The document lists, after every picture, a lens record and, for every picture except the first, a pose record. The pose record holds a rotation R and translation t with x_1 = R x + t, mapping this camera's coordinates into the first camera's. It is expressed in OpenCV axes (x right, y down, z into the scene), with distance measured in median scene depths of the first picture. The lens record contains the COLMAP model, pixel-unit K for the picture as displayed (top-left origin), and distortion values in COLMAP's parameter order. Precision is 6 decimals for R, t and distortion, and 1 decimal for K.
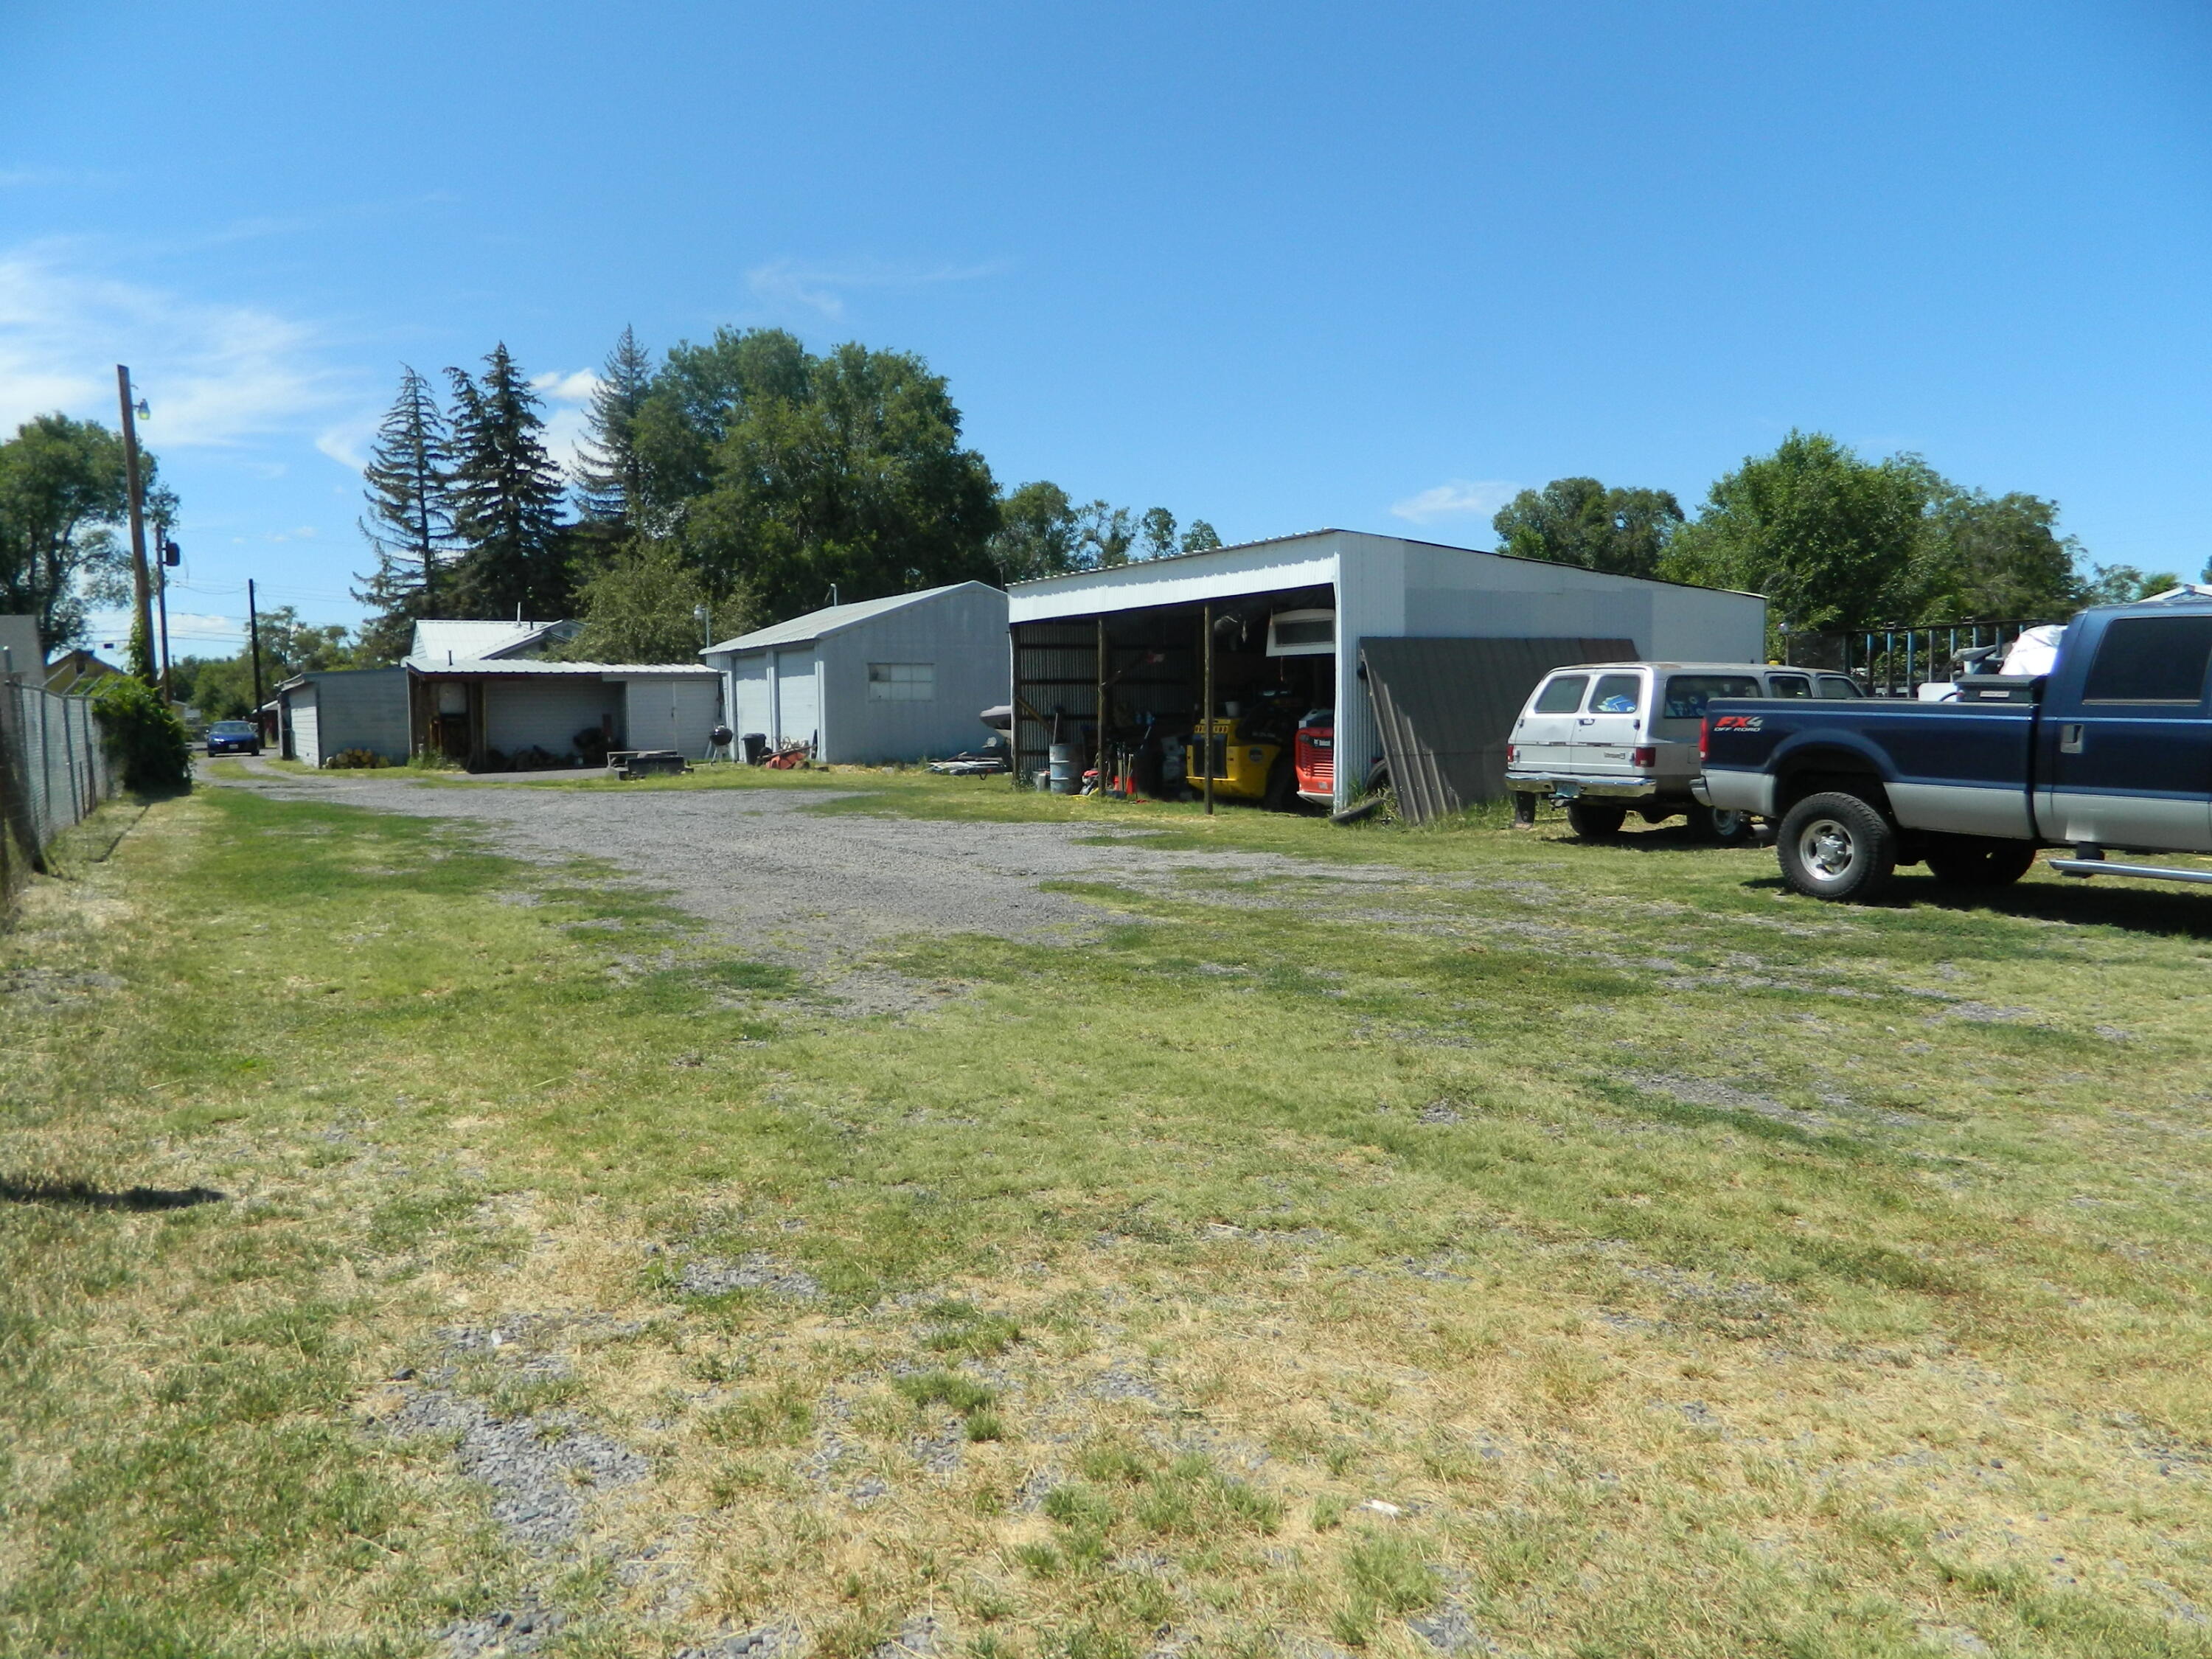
lens RADIAL K [[1651.4, 0, 1083.2], [0, 1651.4, 818.0], [0, 0, 1]] dist [0.025947, -0.033216]
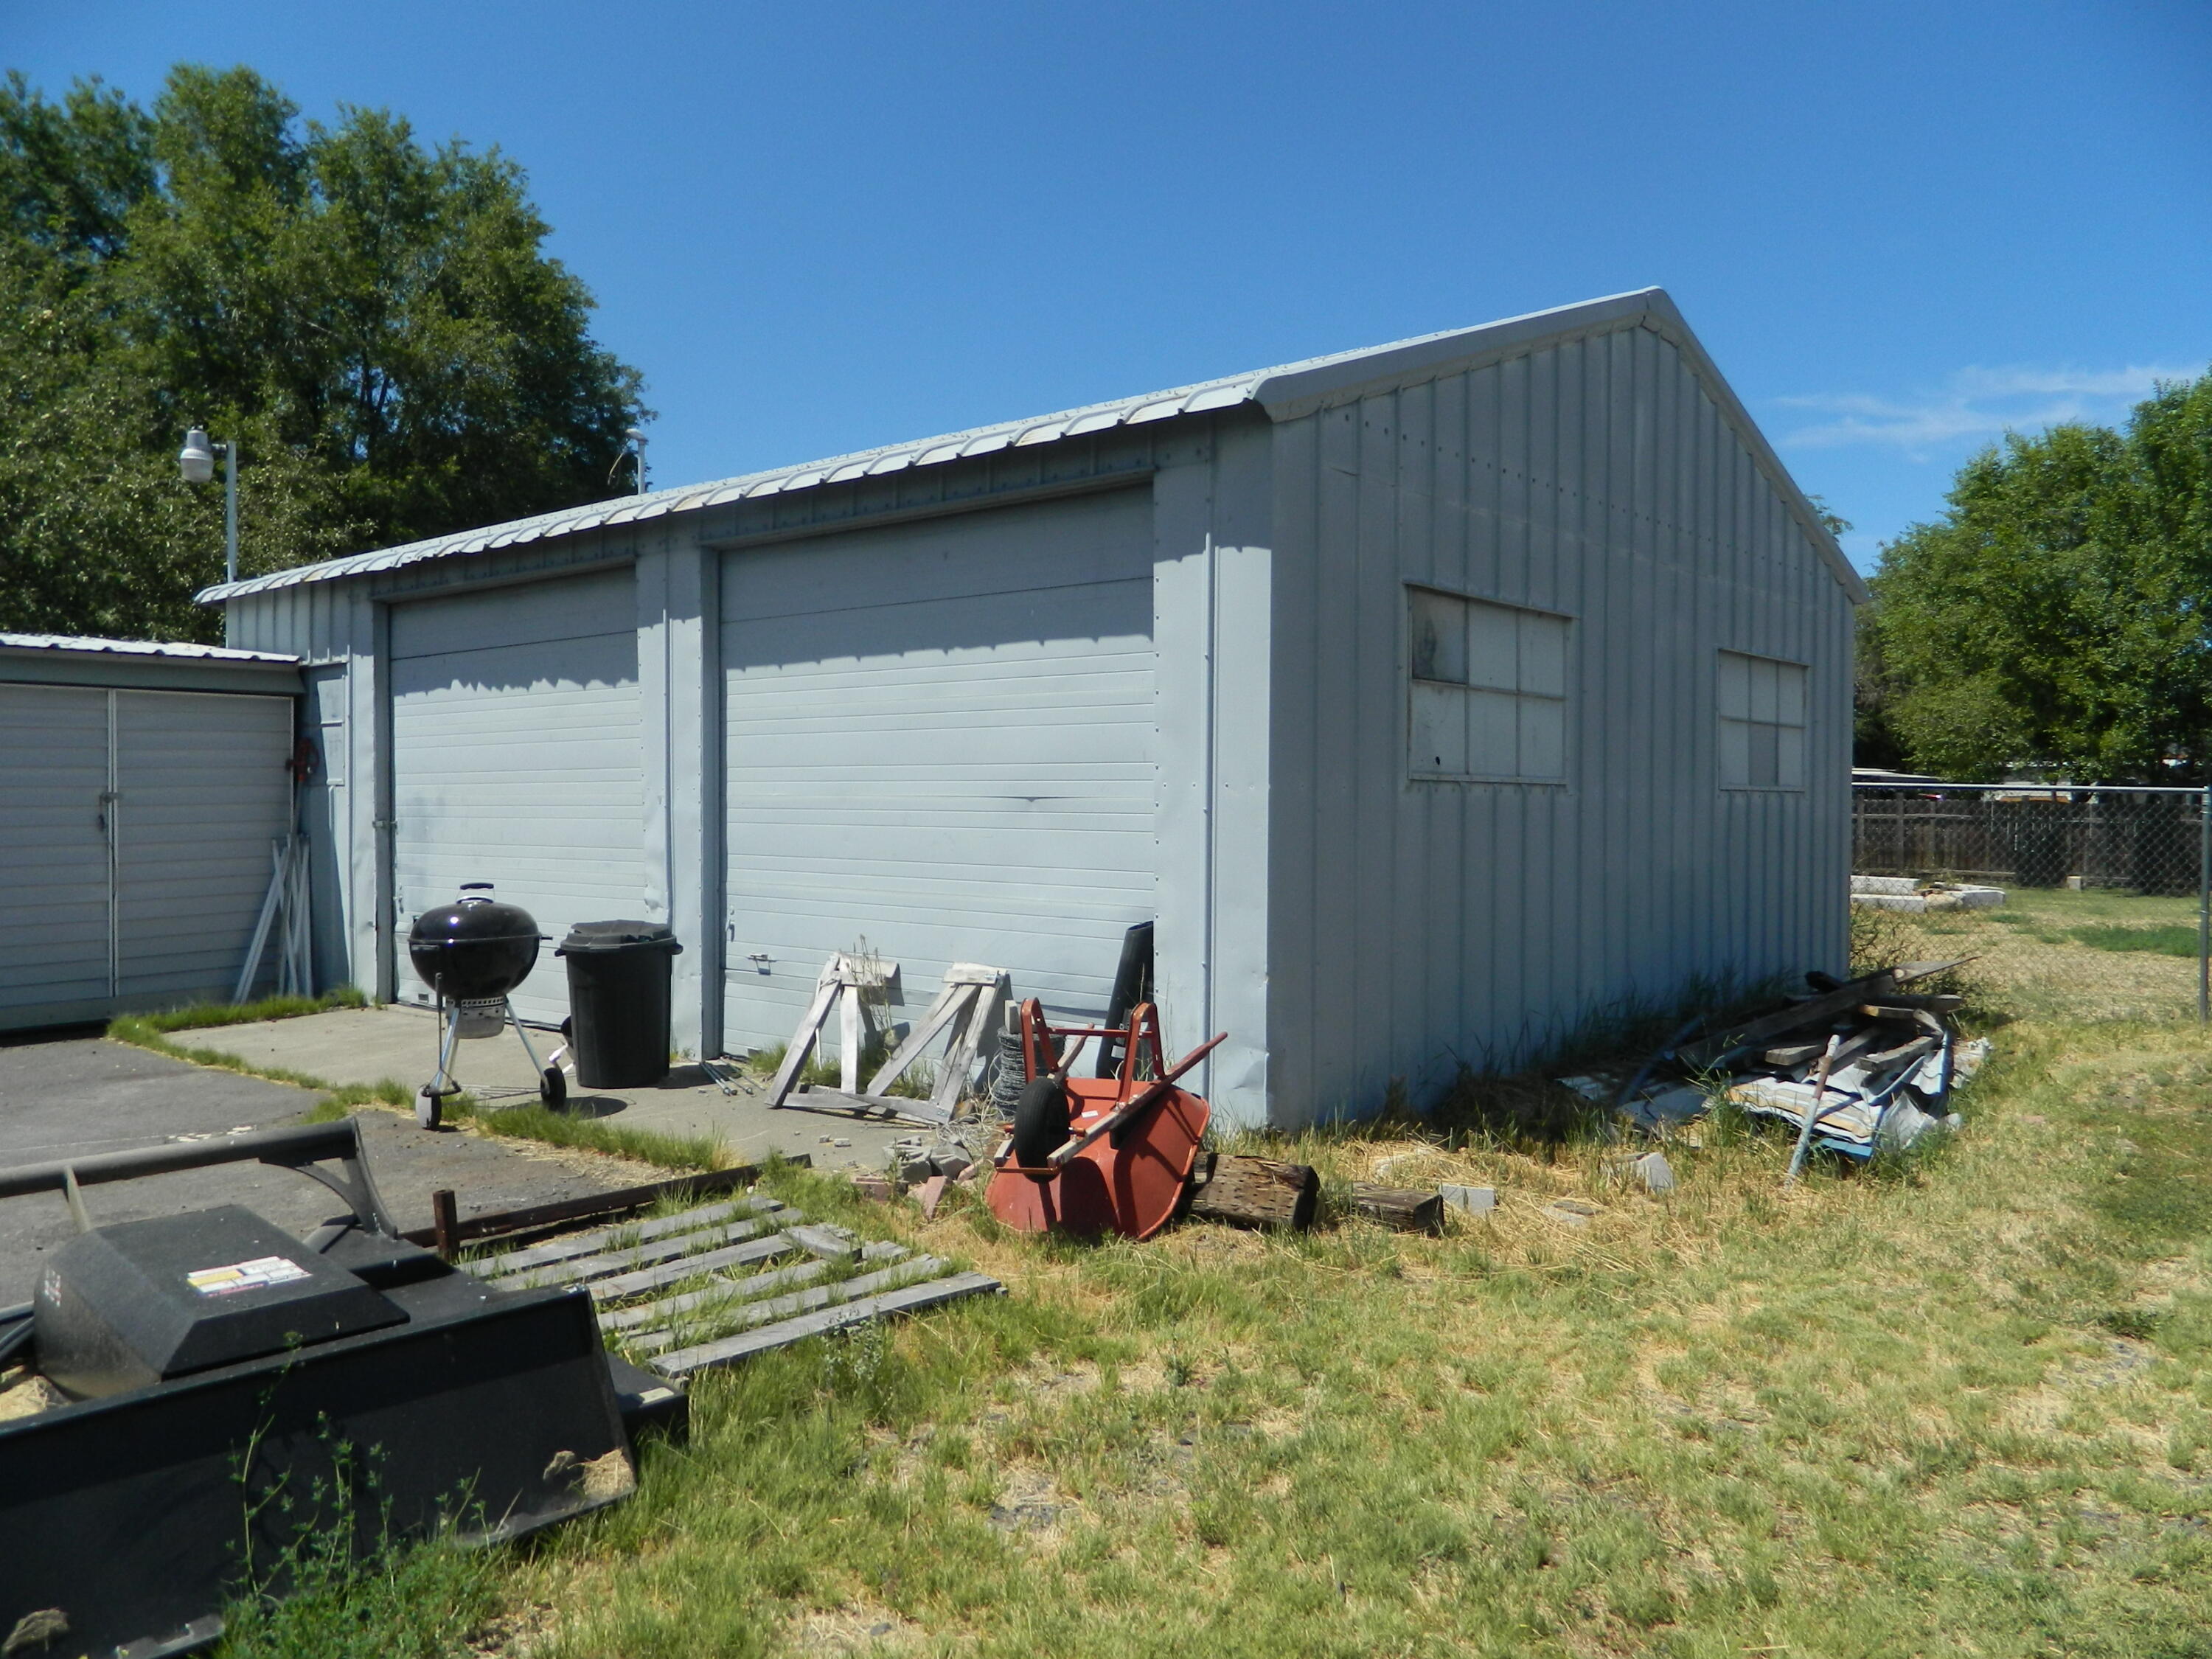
lens RADIAL K [[1651.4, 0, 1083.2], [0, 1651.4, 818.0], [0, 0, 1]] dist [0.025947, -0.033216]
pose [[0.938371, 0.002555, 0.345621, -0.198220], [0.012867, 0.999021, -0.042320, -0.052859], [-0.345390, 0.044159, 0.937420, 0.733174]]
